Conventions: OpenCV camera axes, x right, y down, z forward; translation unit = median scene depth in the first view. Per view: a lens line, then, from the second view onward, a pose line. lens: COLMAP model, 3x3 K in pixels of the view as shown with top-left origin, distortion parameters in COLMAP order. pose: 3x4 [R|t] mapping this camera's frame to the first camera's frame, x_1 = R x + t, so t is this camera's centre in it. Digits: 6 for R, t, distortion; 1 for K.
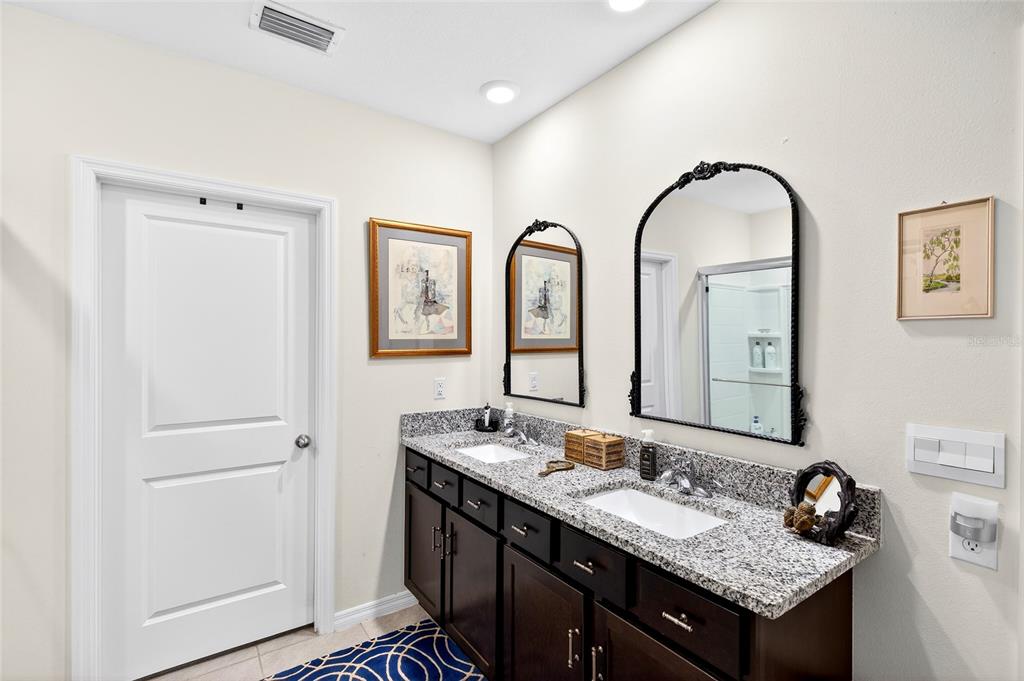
lens RADIAL K [[467.8, 0, 513.1], [0, 467.8, 341.1], [0, 0, 1]] dist [0.001219, -0.000191]
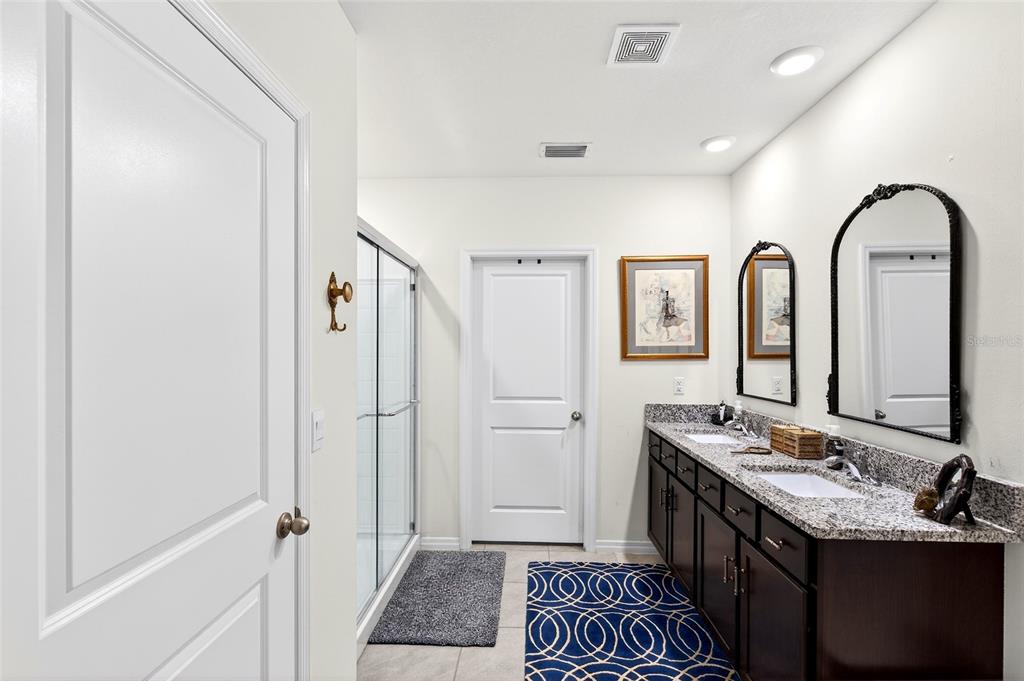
lens RADIAL K [[467.8, 0, 513.1], [0, 467.8, 341.1], [0, 0, 1]] dist [0.001219, -0.000191]
pose [[0.801839, -0.007959, -0.597487, 0.272498], [-0.001532, 0.999881, -0.015375, 0.003495], [0.597538, 0.013244, 0.801731, -0.296397]]
